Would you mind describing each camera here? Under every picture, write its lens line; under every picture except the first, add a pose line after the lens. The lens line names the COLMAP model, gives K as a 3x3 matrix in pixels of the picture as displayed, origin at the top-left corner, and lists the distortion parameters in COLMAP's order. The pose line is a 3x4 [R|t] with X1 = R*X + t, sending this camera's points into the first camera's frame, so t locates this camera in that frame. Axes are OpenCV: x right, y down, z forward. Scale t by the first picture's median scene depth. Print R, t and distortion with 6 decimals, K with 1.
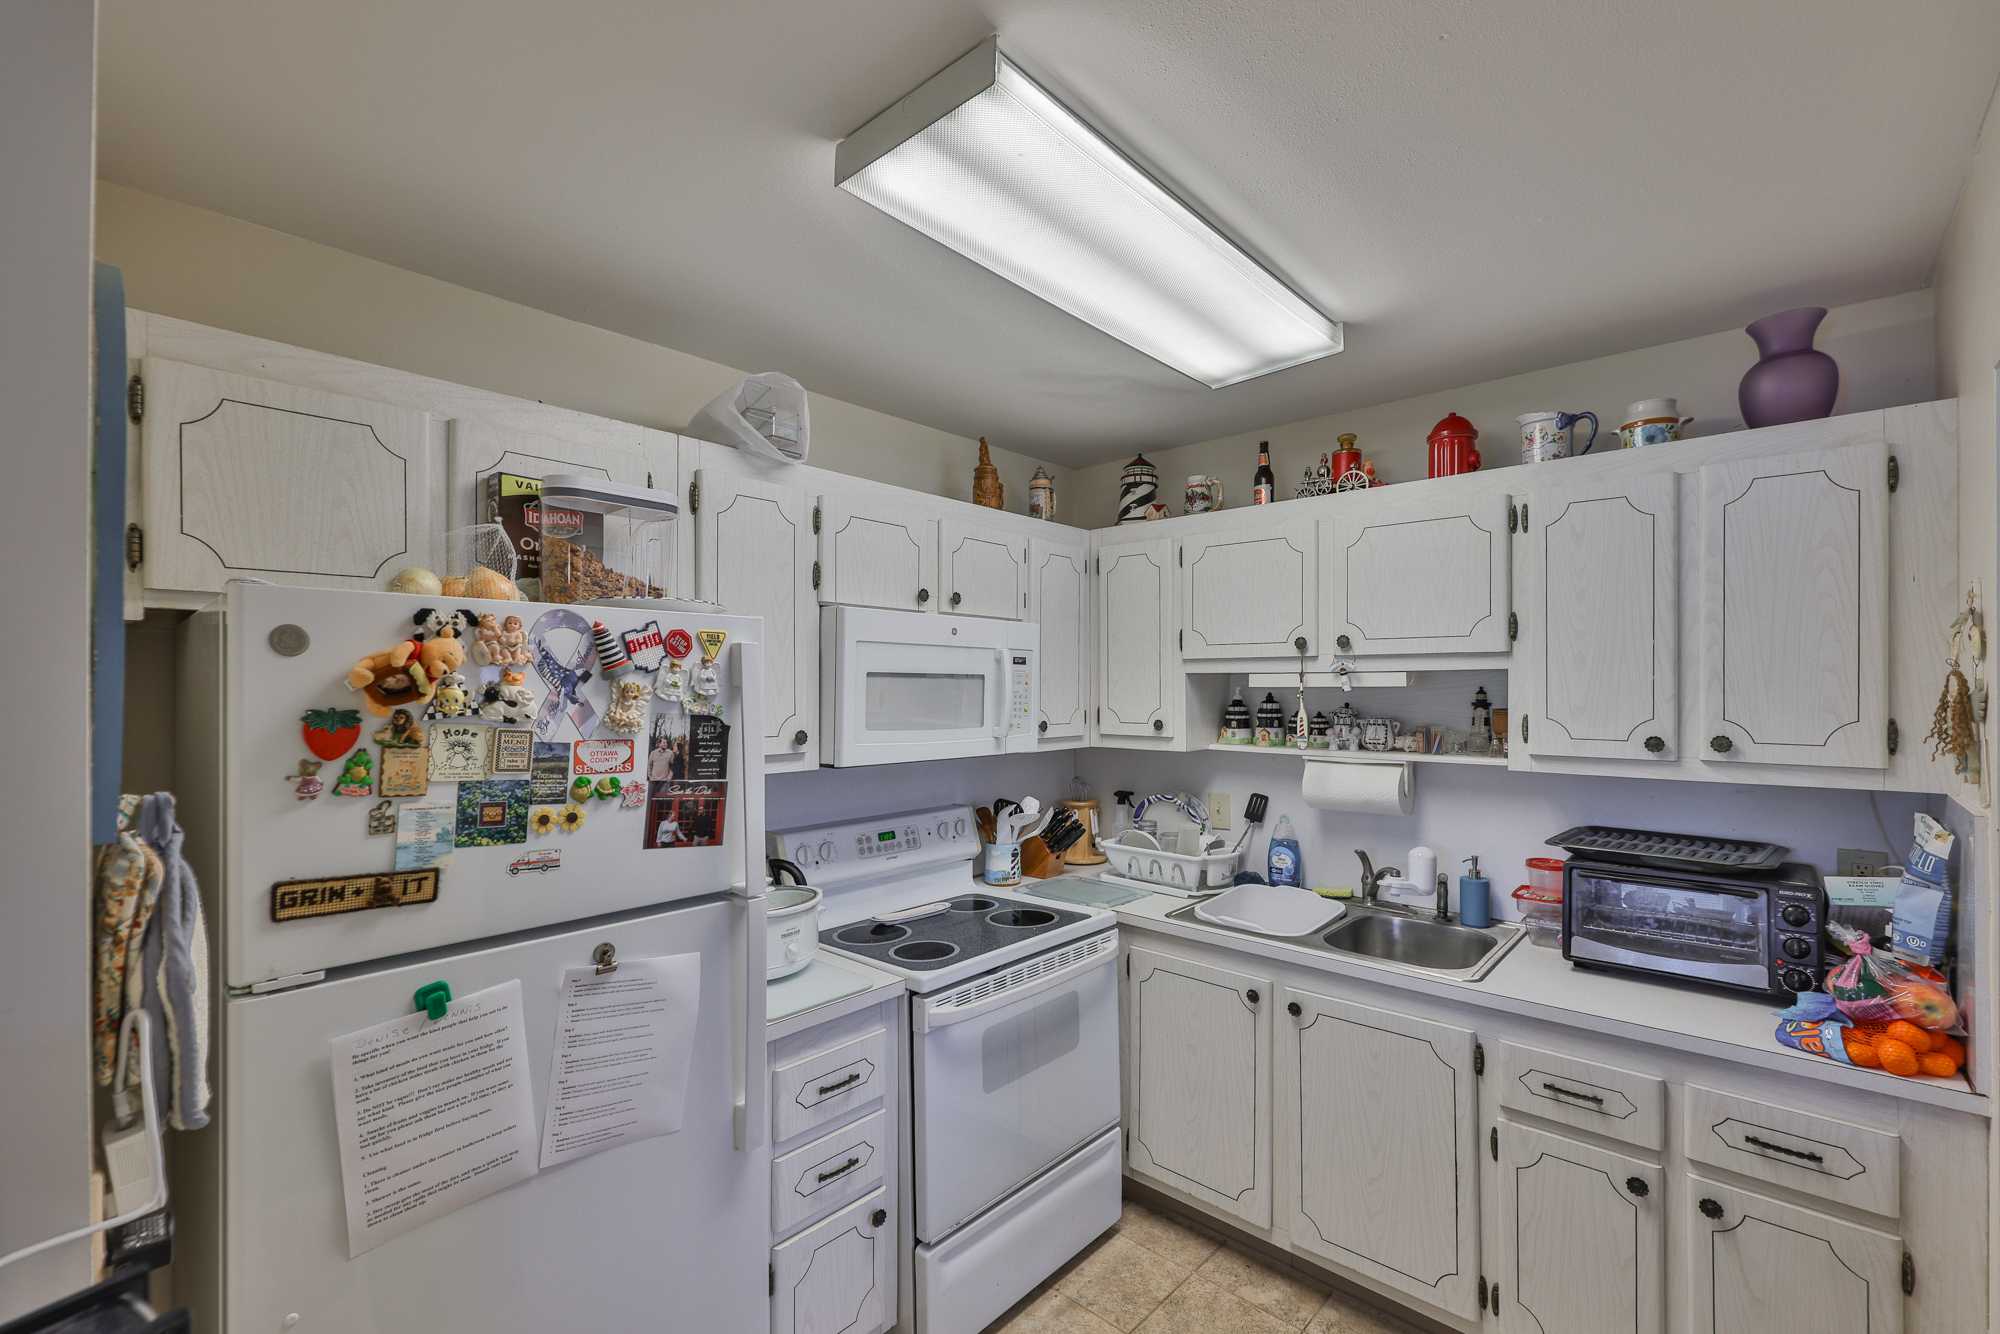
lens RADIAL K [[853.6, 0, 1016.6], [0, 853.6, 678.8], [0, 0, 1]] dist [-0.001201, 0.000553]
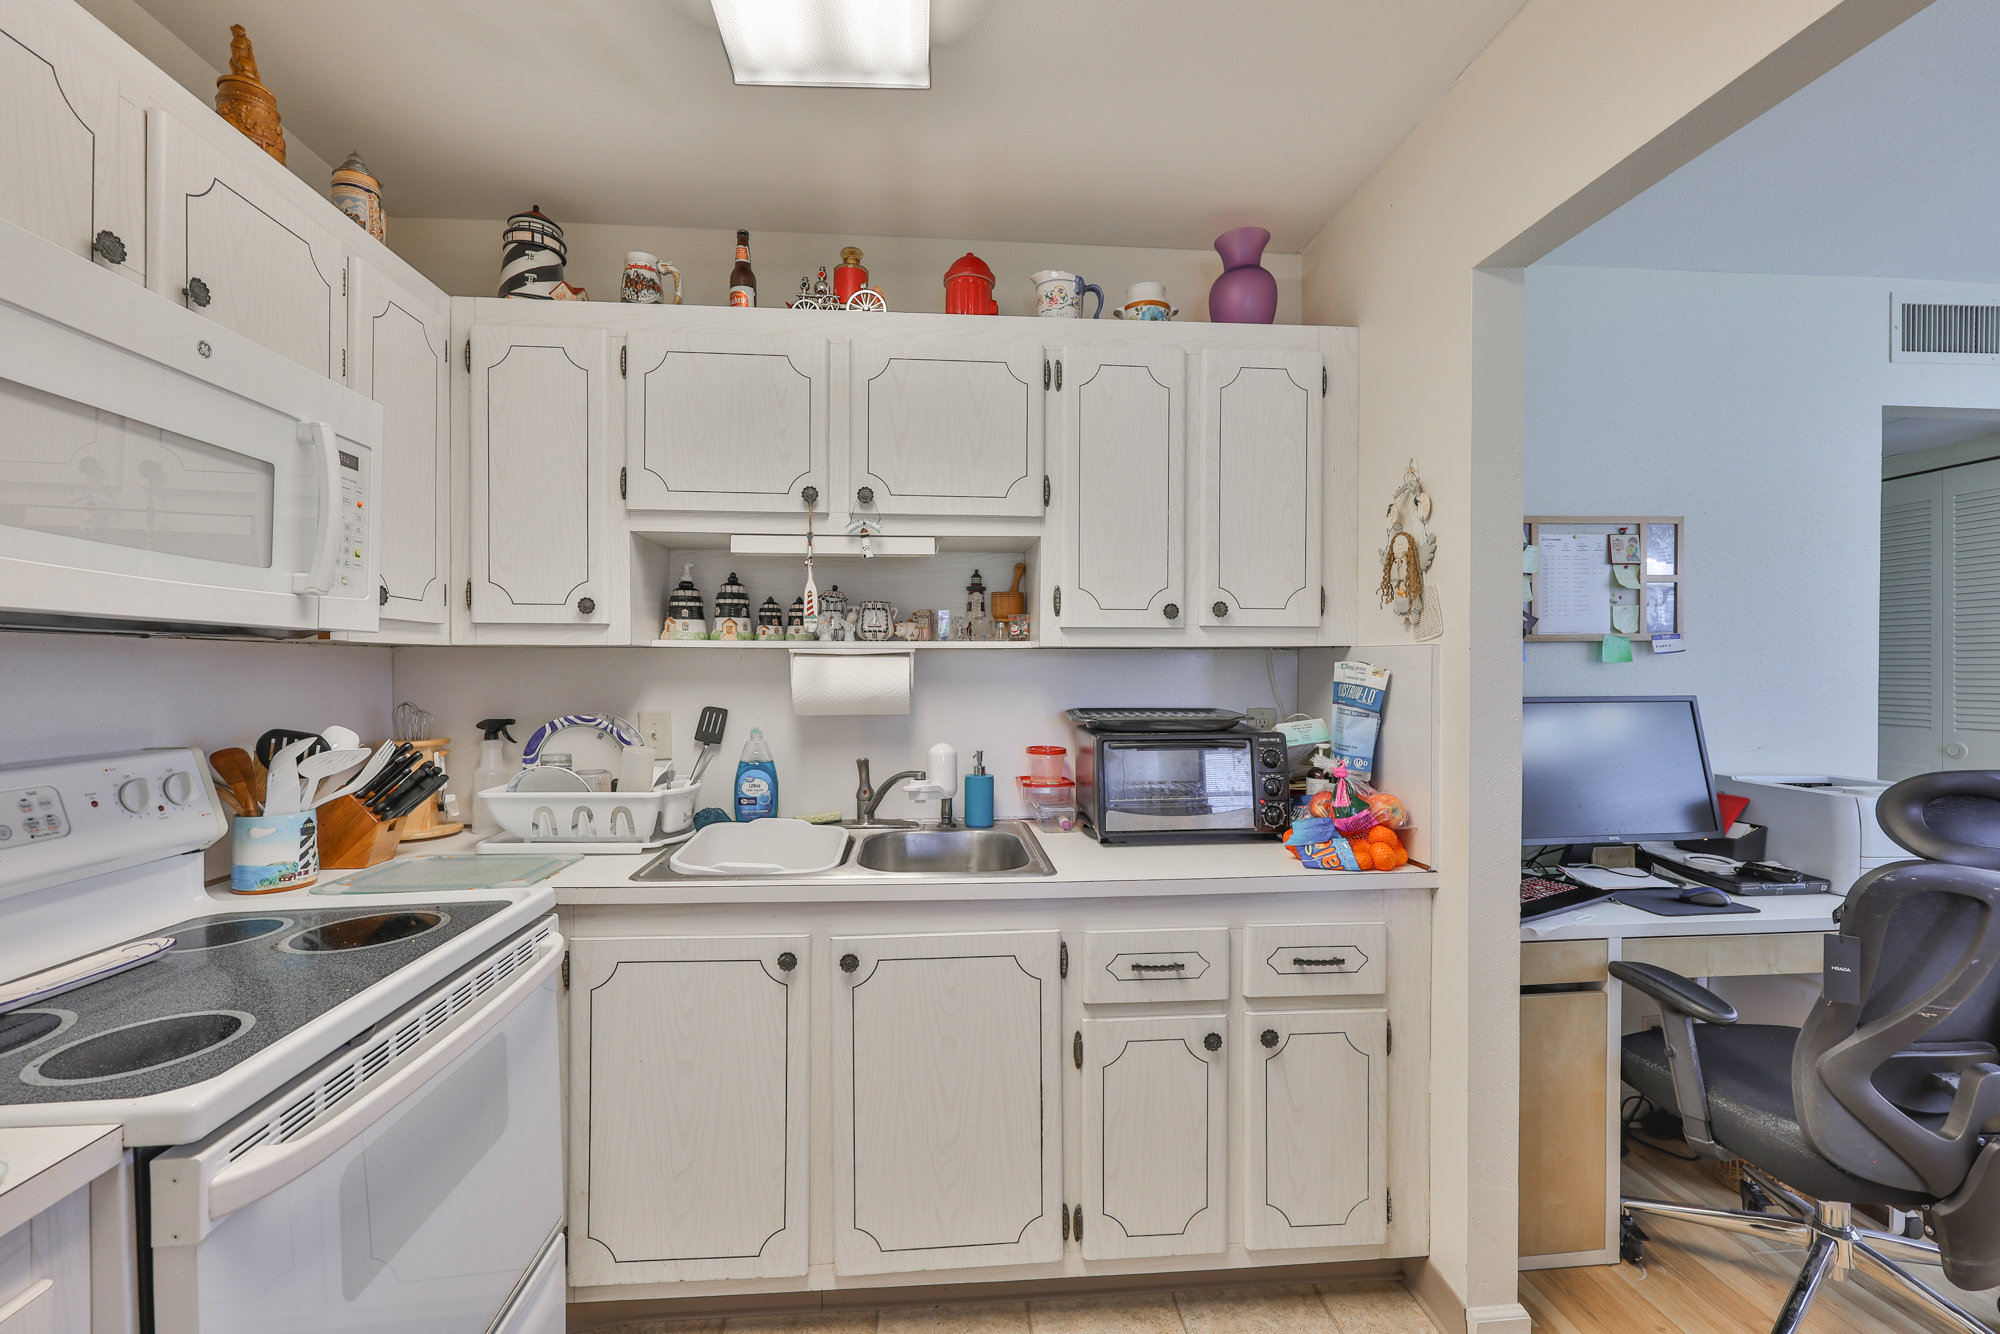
lens RADIAL K [[853.6, 0, 1006.1], [0, 853.6, 663.9], [0, 0, 1]] dist [-0.001201, 0.000553]
pose [[0.690665, -0.001372, 0.723174, -0.109032], [-0.007955, 0.999923, 0.009495, 0.109868], [-0.723131, -0.012311, 0.690601, 0.361833]]
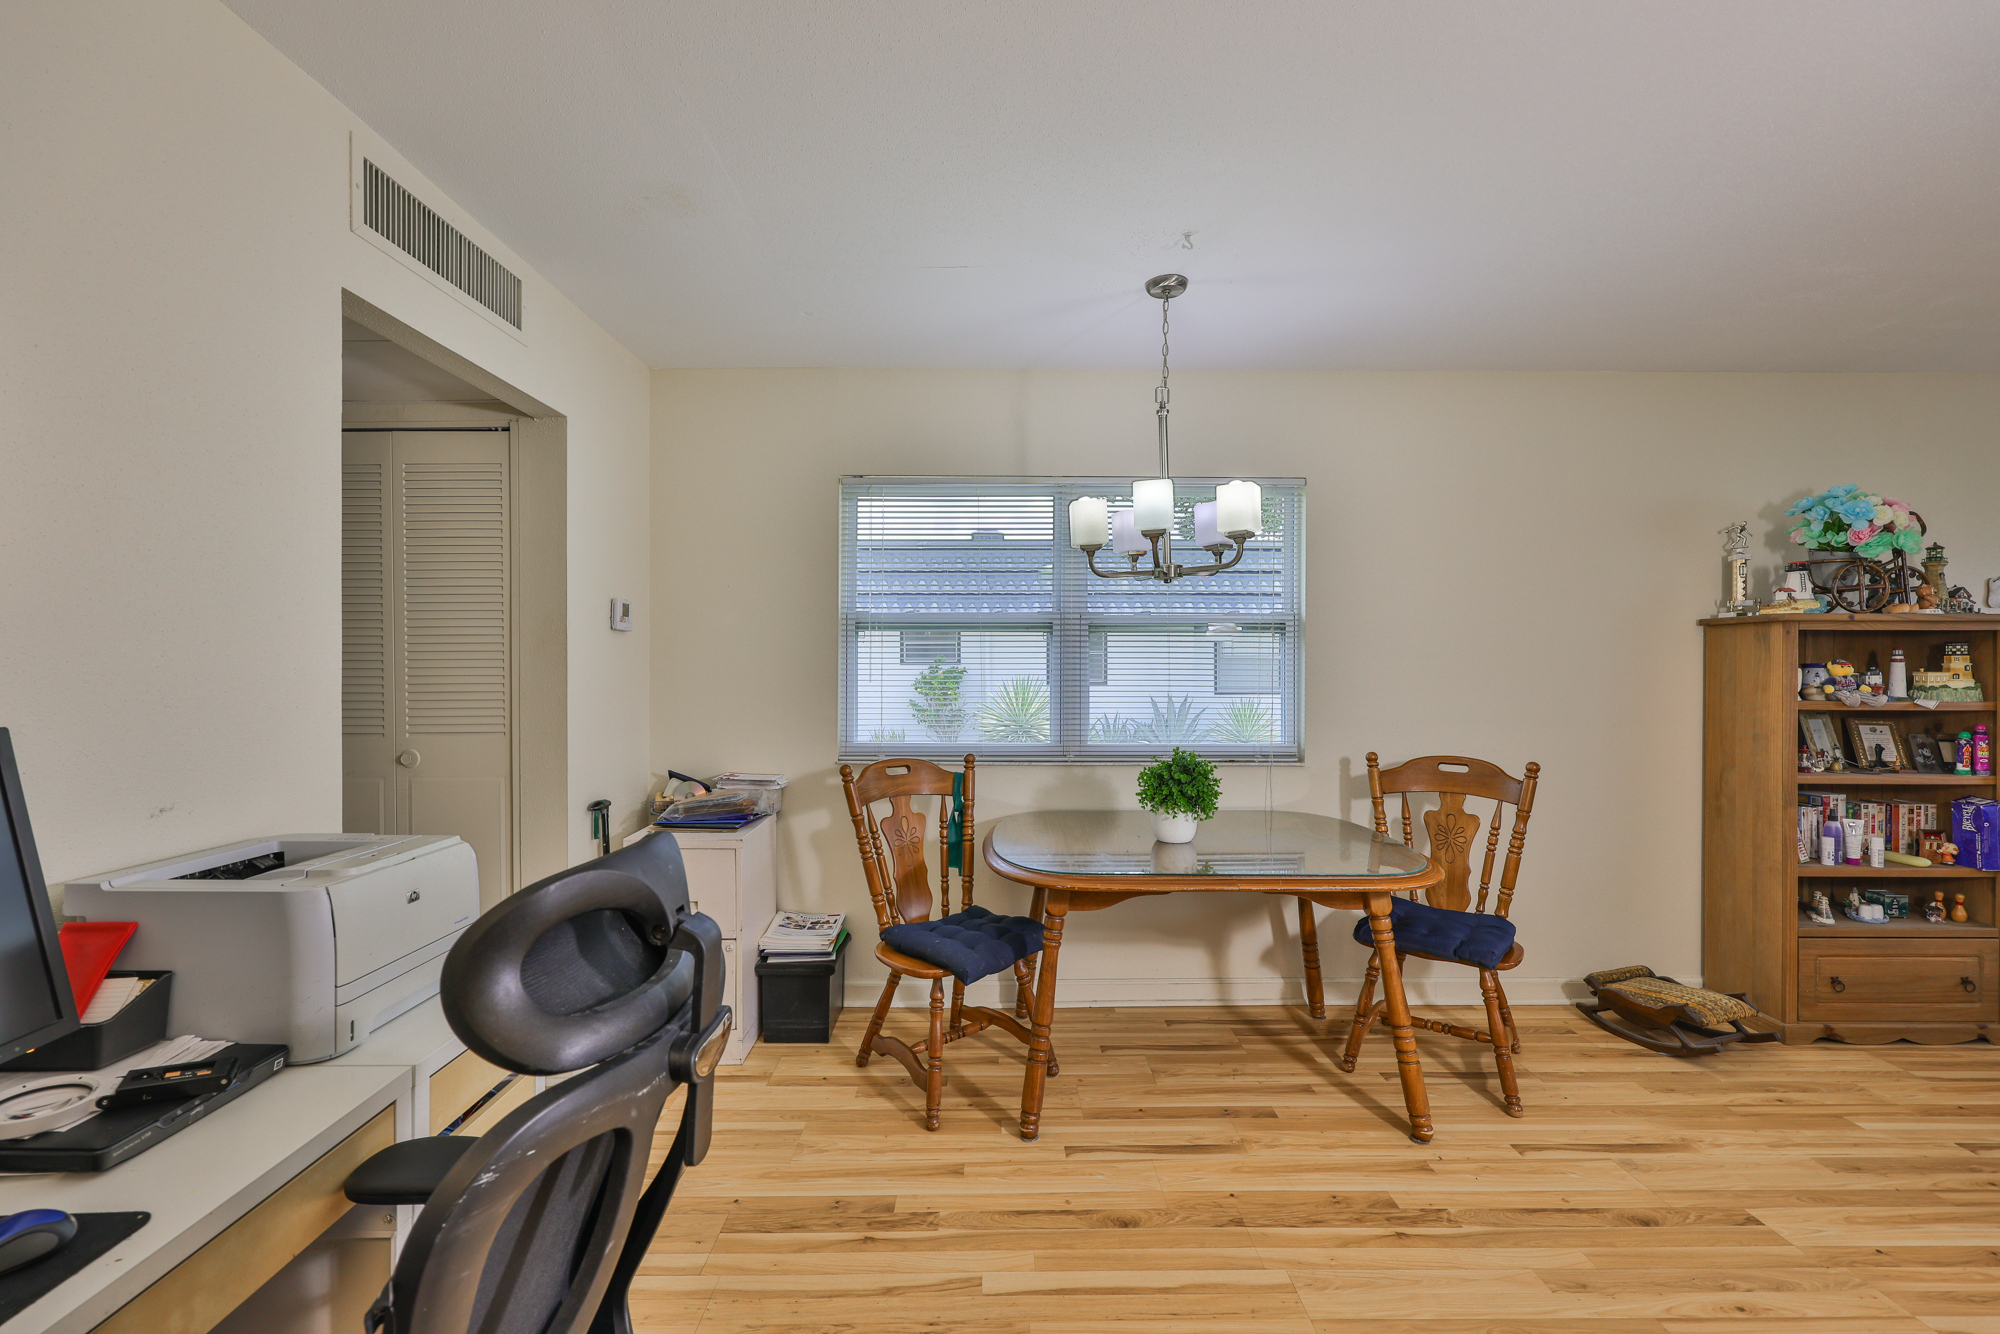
lens RADIAL K [[853.6, 0, 987.6], [0, 853.6, 663.3], [0, 0, 1]] dist [-0.001201, 0.000553]
pose [[-0.660179, 0.003550, 0.751100, 0.564028], [-0.002393, 0.999974, -0.006830, 0.117327], [-0.751105, -0.006306, -0.660153, 0.377281]]
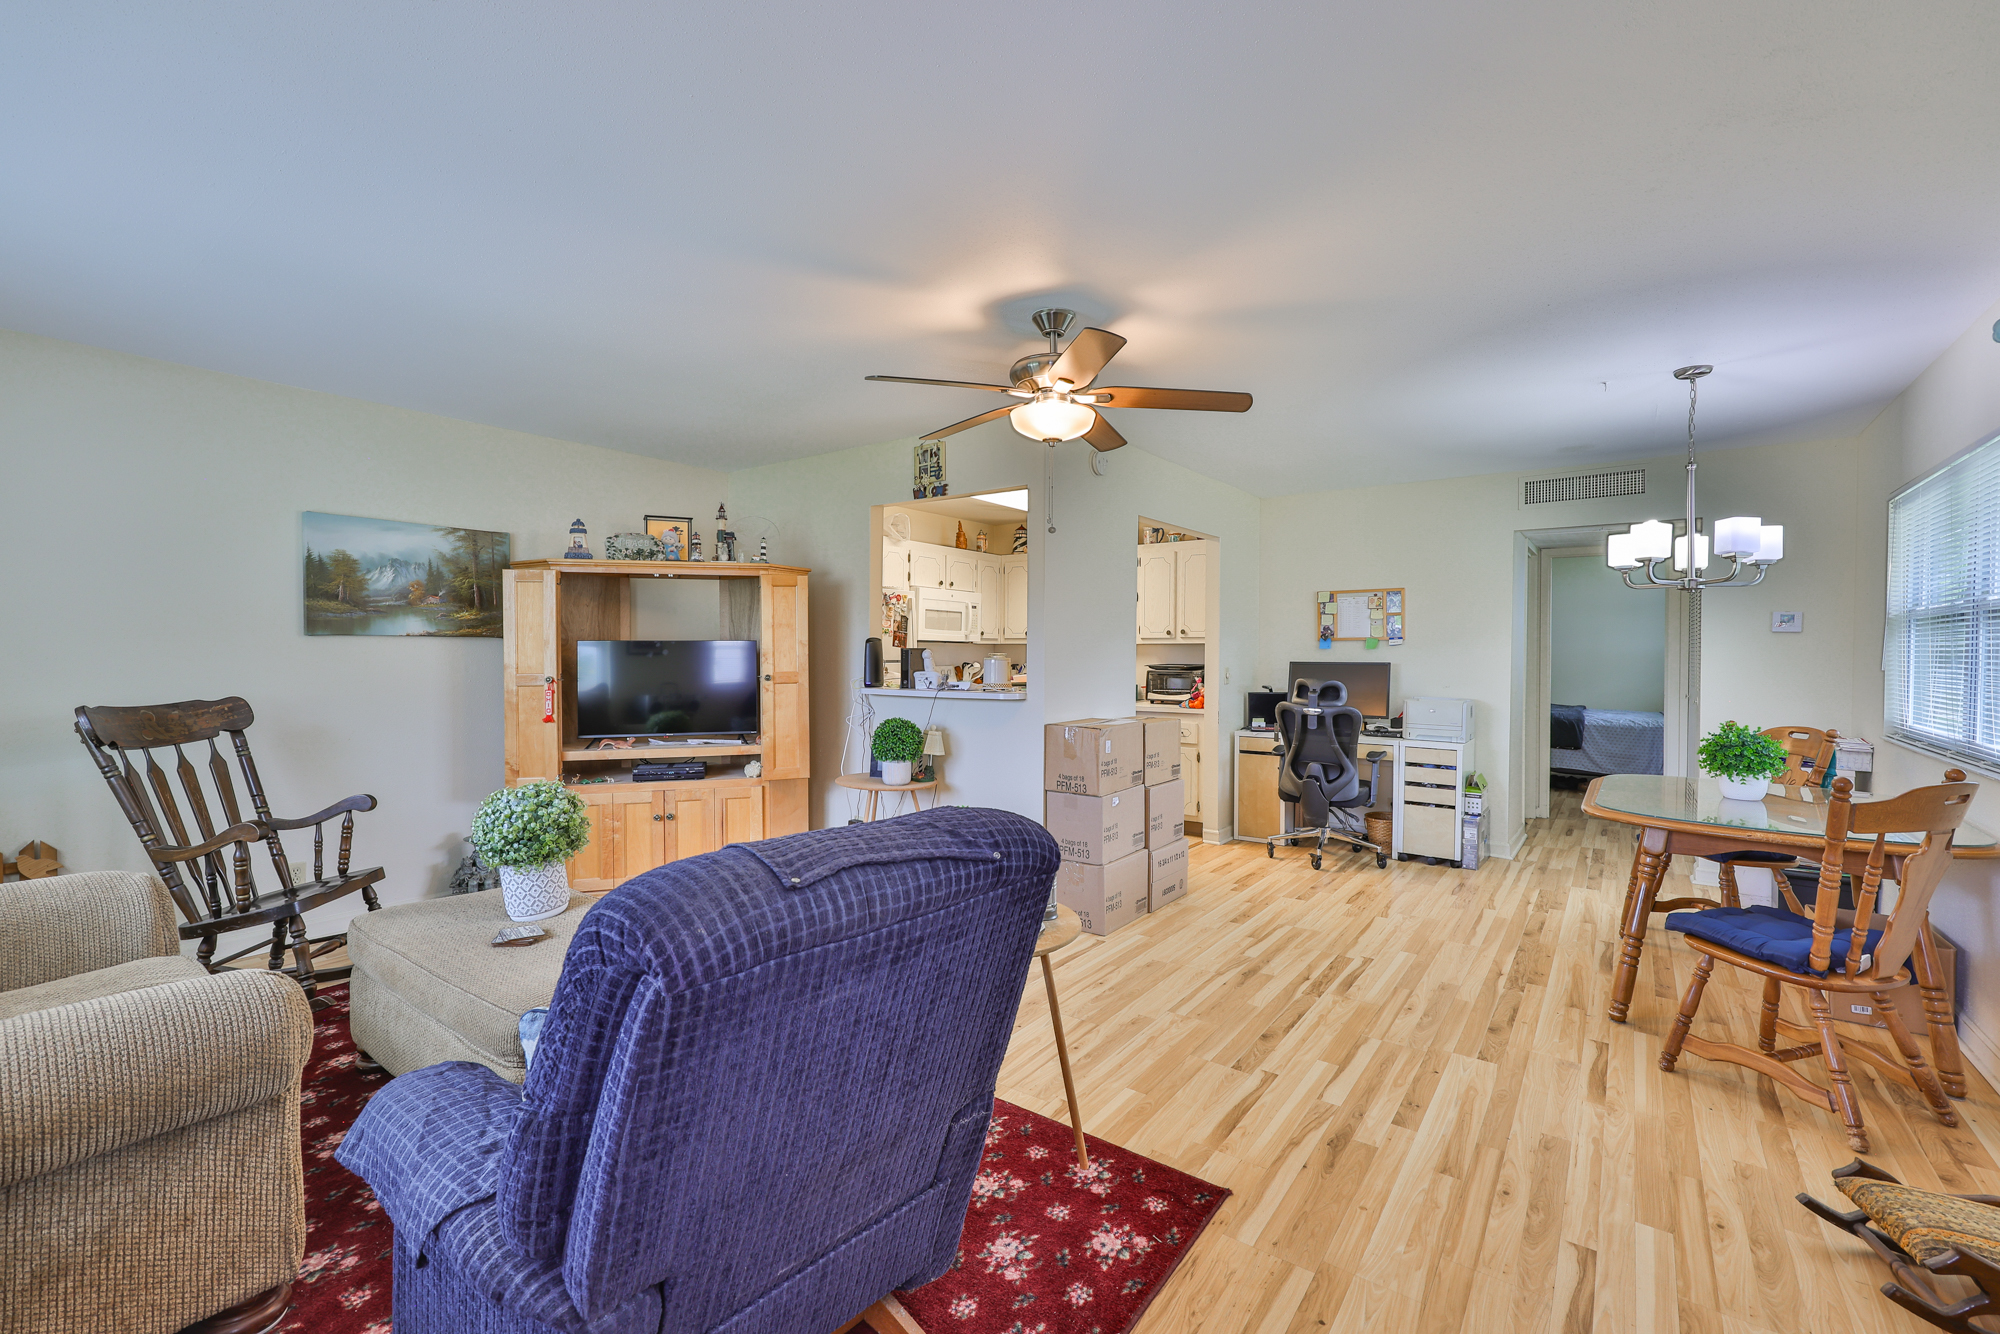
lens RADIAL K [[843.4, 0, 1036.9], [0, 843.4, 660.9], [0, 0, 1]] dist [0.004304, 0.000206]
pose [[0.992343, 0.005606, 0.123386, -0.140943], [-0.007674, 0.999838, 0.016293, 0.113803], [-0.123275, -0.017115, 0.992225, -1.843619]]
